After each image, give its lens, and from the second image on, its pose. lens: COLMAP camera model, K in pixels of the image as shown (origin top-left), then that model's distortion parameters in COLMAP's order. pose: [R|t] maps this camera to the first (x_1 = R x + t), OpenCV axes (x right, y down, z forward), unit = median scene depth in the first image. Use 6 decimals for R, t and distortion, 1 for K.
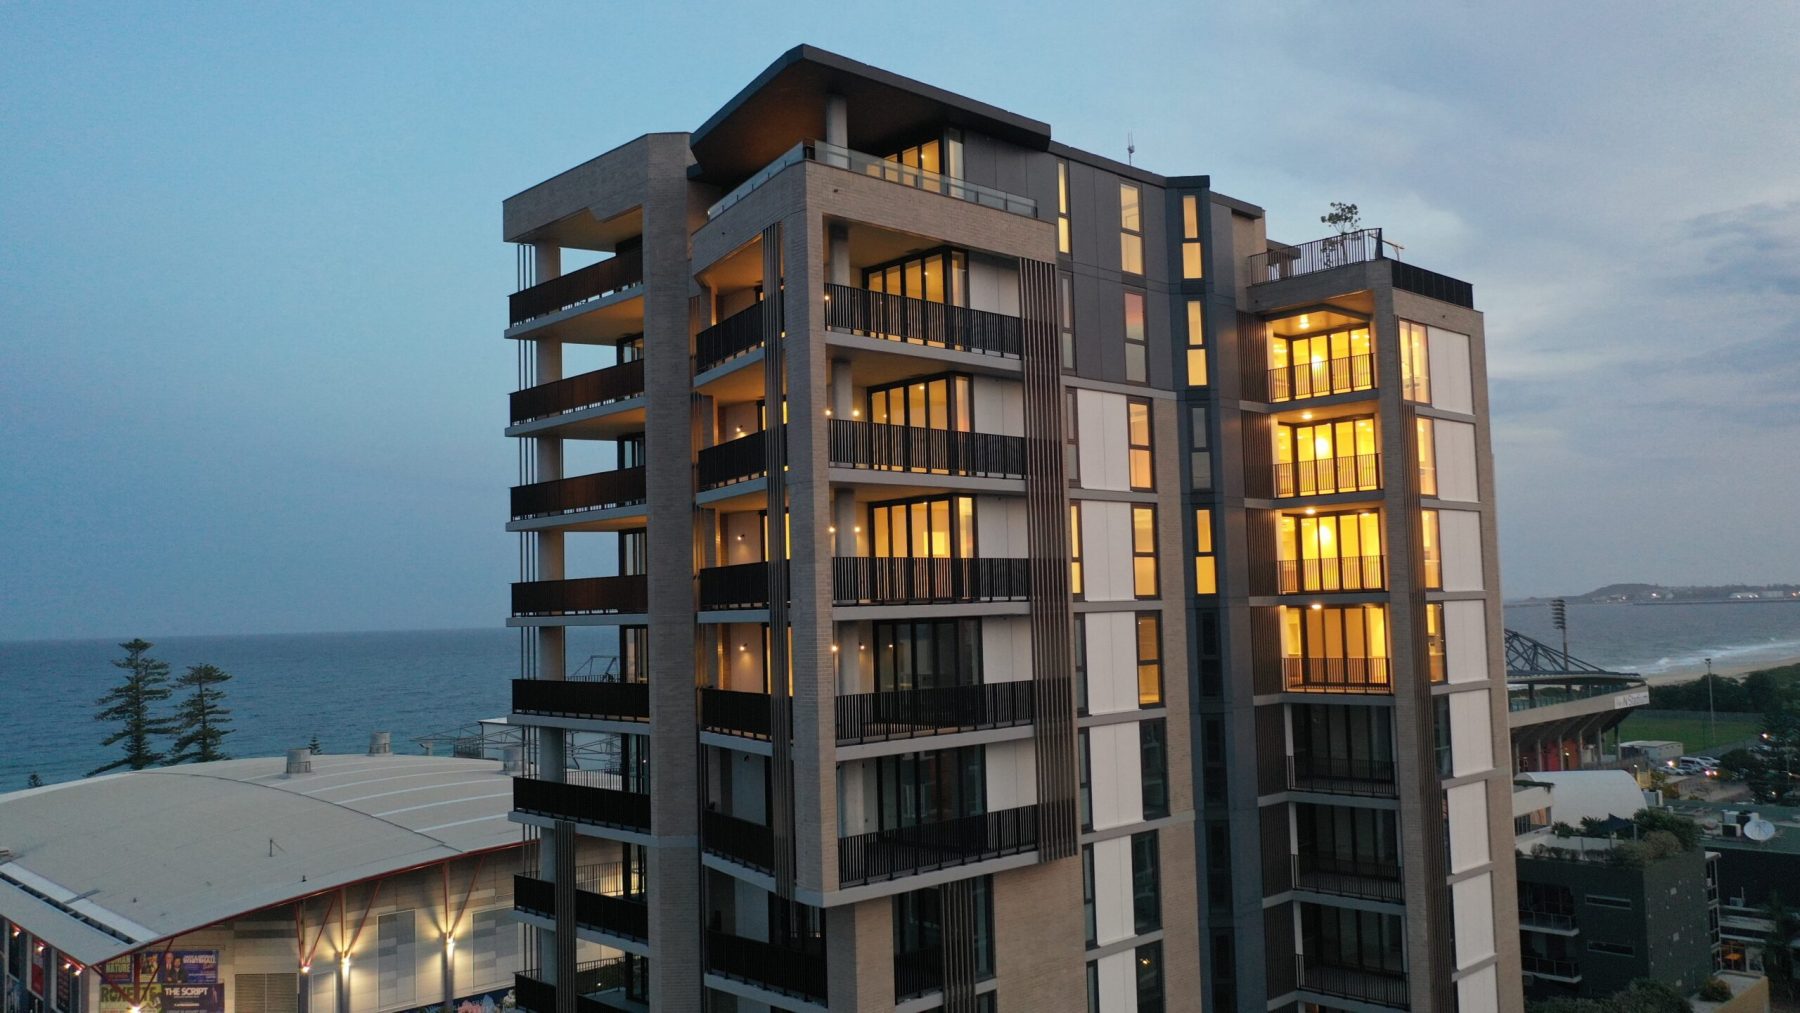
lens RADIAL K [[1425.1, 0, 900.1], [0, 1425.1, 505.4], [0, 0, 1]] dist [-0.011574, 0.004635]
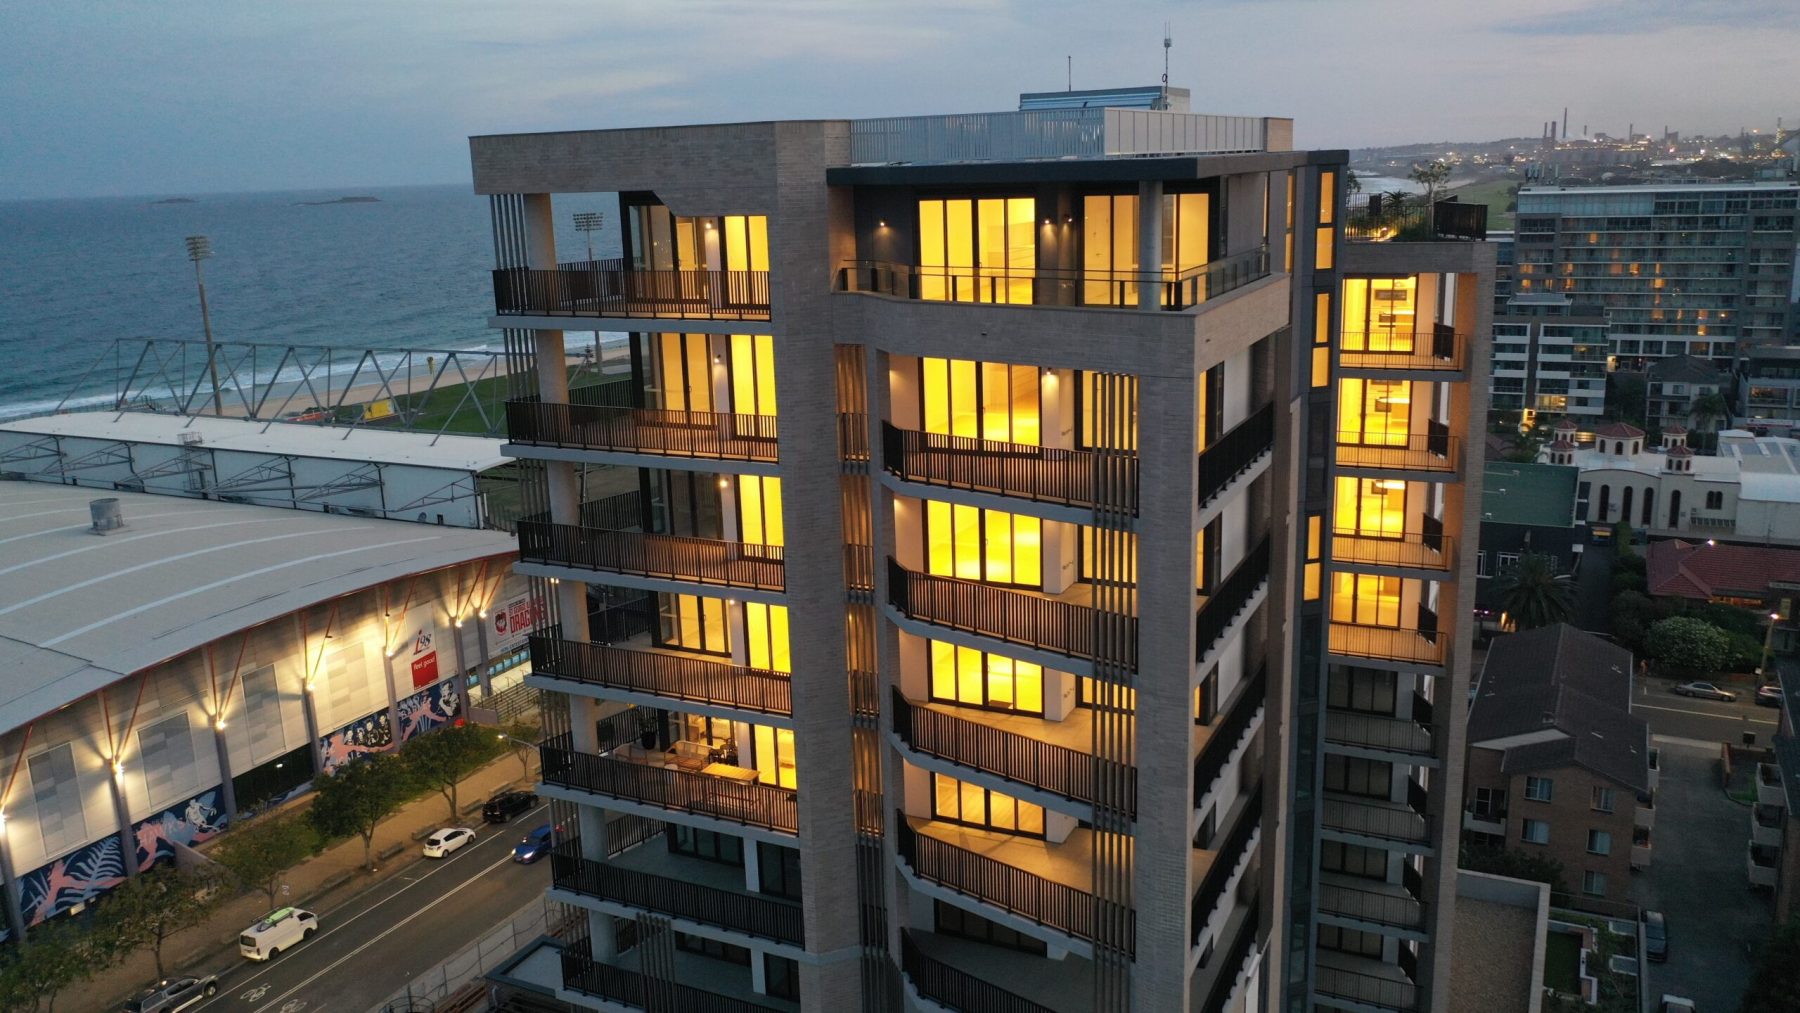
lens RADIAL K [[1425.1, 0, 897.0], [0, 1425.1, 504.6], [0, 0, 1]] dist [-0.011574, 0.004635]
pose [[0.937082, -0.085059, 0.338589, -0.153411], [-0.018654, 0.956280, 0.291858, -0.114208], [-0.348611, -0.279811, 0.894526, 0.100265]]
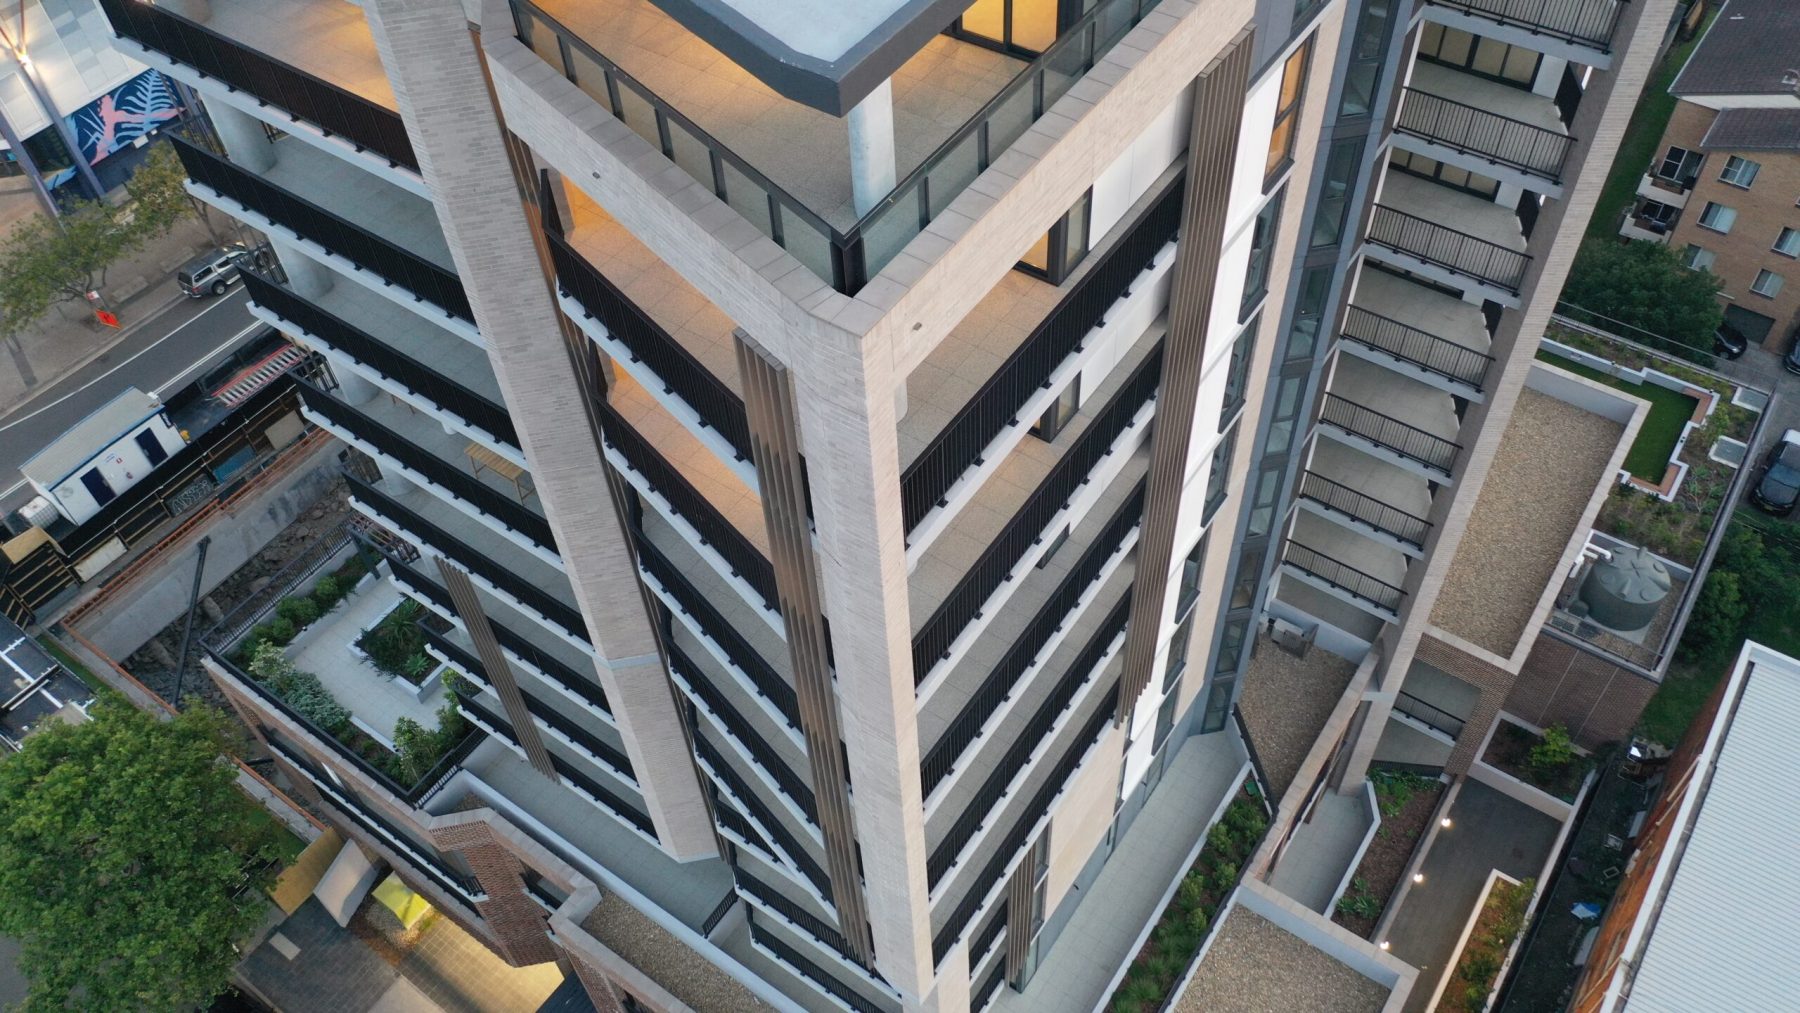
lens RADIAL K [[1425.1, 0, 898.3], [0, 1425.1, 507.2], [0, 0, 1]] dist [-0.011574, 0.004635]
pose [[0.980194, -0.161453, 0.114688, -0.034501], [0.004376, 0.596629, 0.802506, -0.168854], [-0.197992, -0.786109, 0.585518, 0.220808]]
